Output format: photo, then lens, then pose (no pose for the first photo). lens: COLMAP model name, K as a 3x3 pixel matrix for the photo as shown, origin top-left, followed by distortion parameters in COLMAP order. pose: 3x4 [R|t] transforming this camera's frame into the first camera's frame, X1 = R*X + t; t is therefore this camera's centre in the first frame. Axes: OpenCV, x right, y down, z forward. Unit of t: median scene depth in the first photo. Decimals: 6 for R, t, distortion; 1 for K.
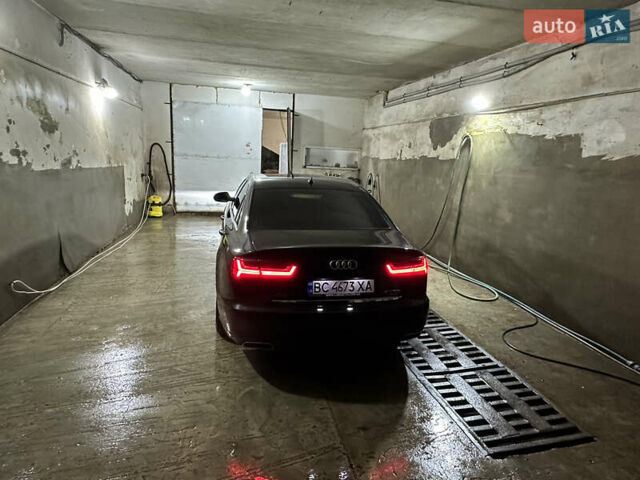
lens RADIAL K [[385.5, 0, 323.3], [0, 385.5, 237.3], [0, 0, 1]] dist [-0.006759, 0.001785]
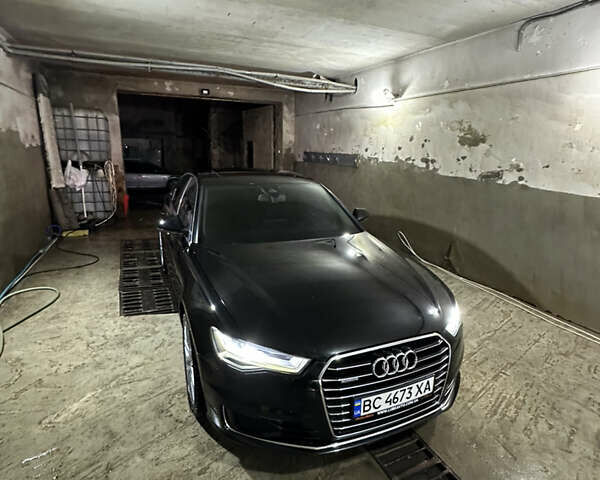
lens RADIAL K [[364.6, 0, 303.0], [0, 364.6, 241.5], [0, 0, 1]] dist [-0.003683, 0.004298]
pose [[-0.976185, -0.024961, -0.215499, -0.004869], [-0.119137, 0.891841, 0.436378, -0.366992], [0.181298, 0.451660, -0.873576, 1.683018]]
